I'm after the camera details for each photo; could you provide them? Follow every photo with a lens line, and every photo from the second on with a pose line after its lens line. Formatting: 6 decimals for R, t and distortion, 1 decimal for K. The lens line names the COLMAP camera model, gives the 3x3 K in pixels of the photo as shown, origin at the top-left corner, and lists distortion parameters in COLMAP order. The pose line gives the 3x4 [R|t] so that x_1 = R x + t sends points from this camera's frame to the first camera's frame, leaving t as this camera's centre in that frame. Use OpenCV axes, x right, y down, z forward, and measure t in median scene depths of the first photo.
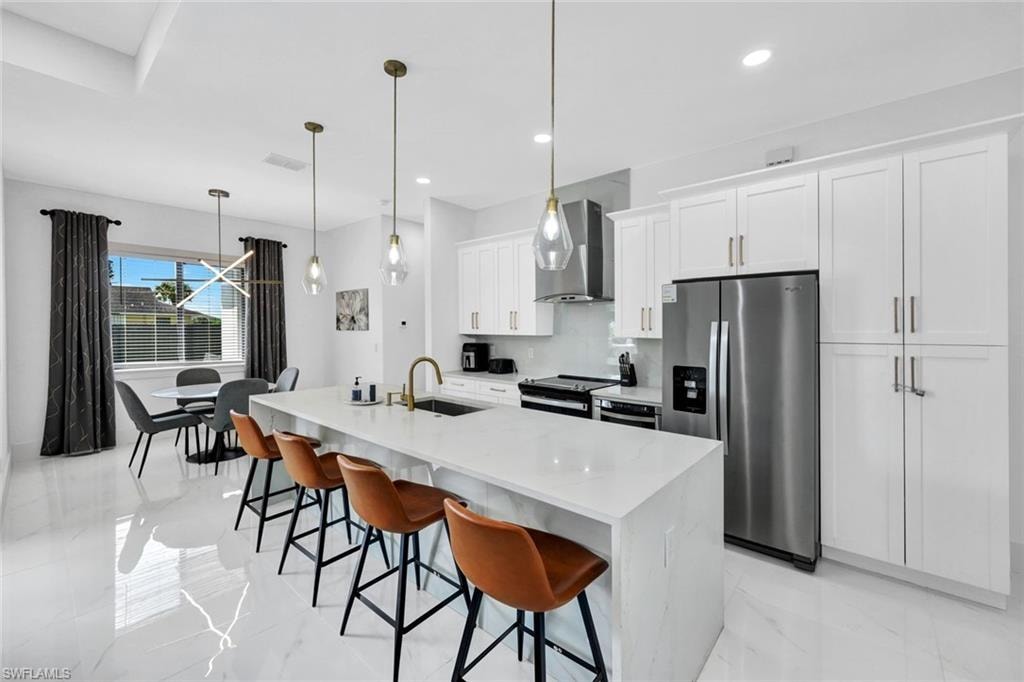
lens RADIAL K [[414.5, 0, 513.2], [0, 414.5, 334.0], [0, 0, 1]] dist [-0.000108, 0.000370]
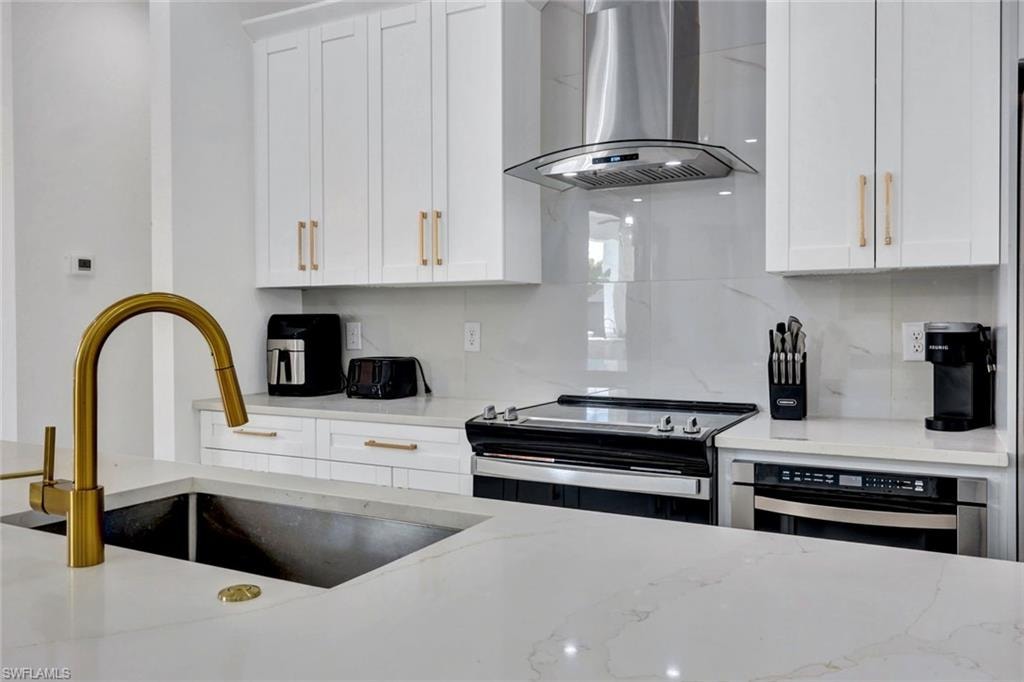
lens RADIAL K [[785.8, 0, 512.0], [0, 785.8, 341.0], [0, 0, 1]] dist [-0.004900, -0.001772]
pose [[0.975364, -0.008745, 0.220426, -0.078922], [0.007501, 0.999951, 0.006480, 0.048946], [-0.220472, -0.004667, 0.975382, 0.369474]]
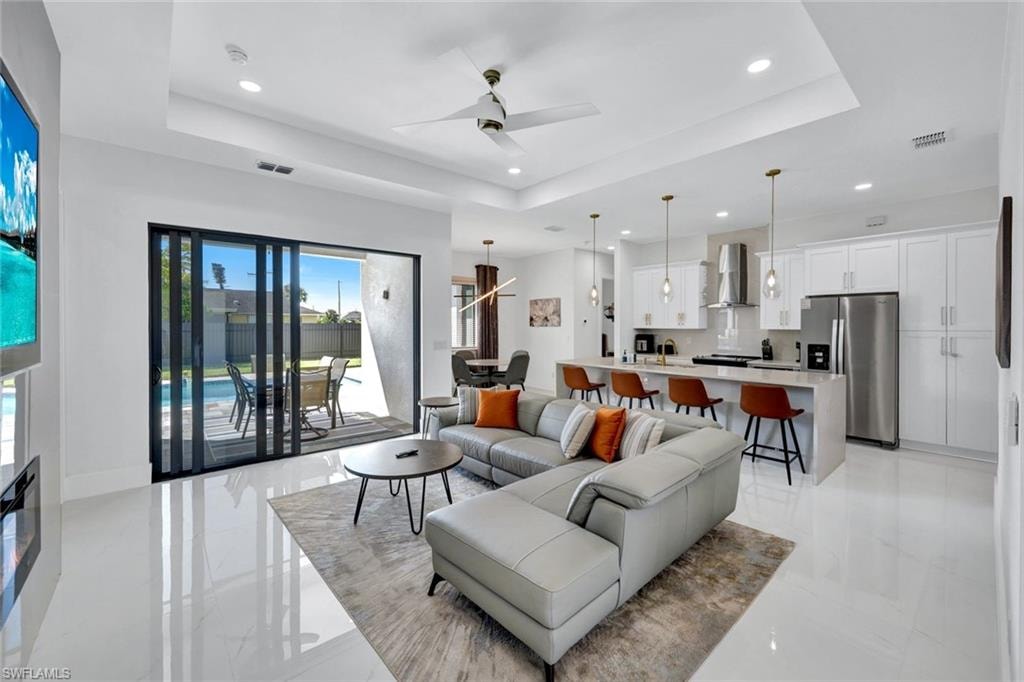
lens RADIAL K [[414.5, 0, 513.2], [0, 414.5, 334.0], [0, 0, 1]] dist [-0.000108, 0.000370]
pose [[0.990573, -0.001662, -0.136977, -0.416220], [0.002562, 0.999976, 0.006392, 0.011352], [0.136963, -0.006682, 0.990554, -0.623641]]
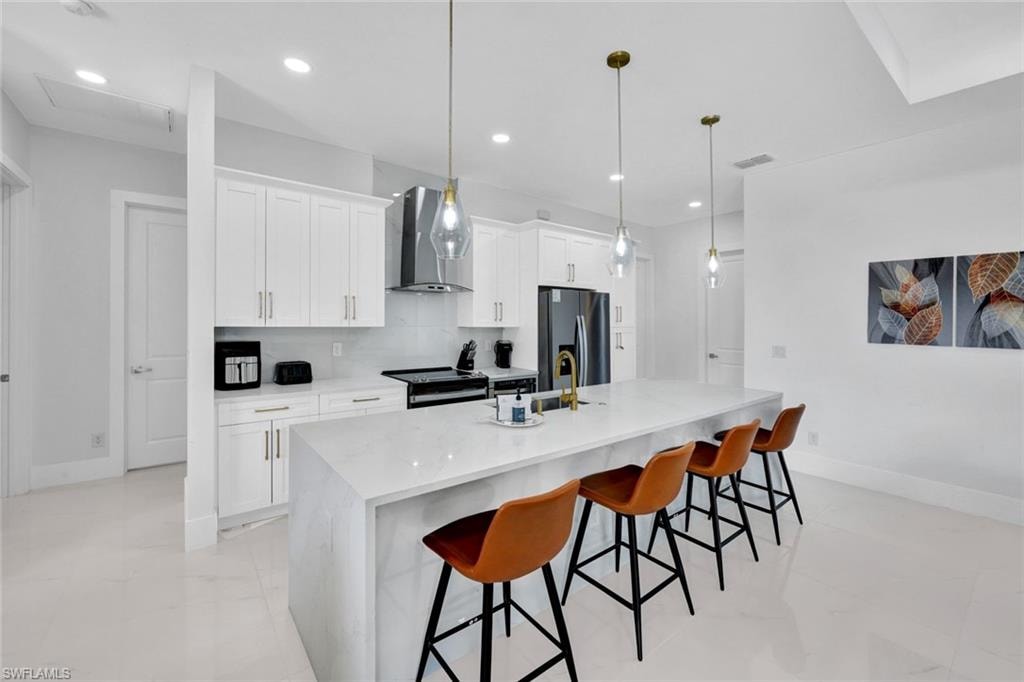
lens RADIAL K [[421.8, 0, 509.9], [0, 421.8, 320.1], [0, 0, 1]] dist [0.000201, -0.000049]
pose [[0.199242, 0.000391, 0.979950, -0.724012], [0.005077, 0.999986, -0.001431, -0.007256], [-0.979937, 0.005260, 0.199238, 0.572796]]
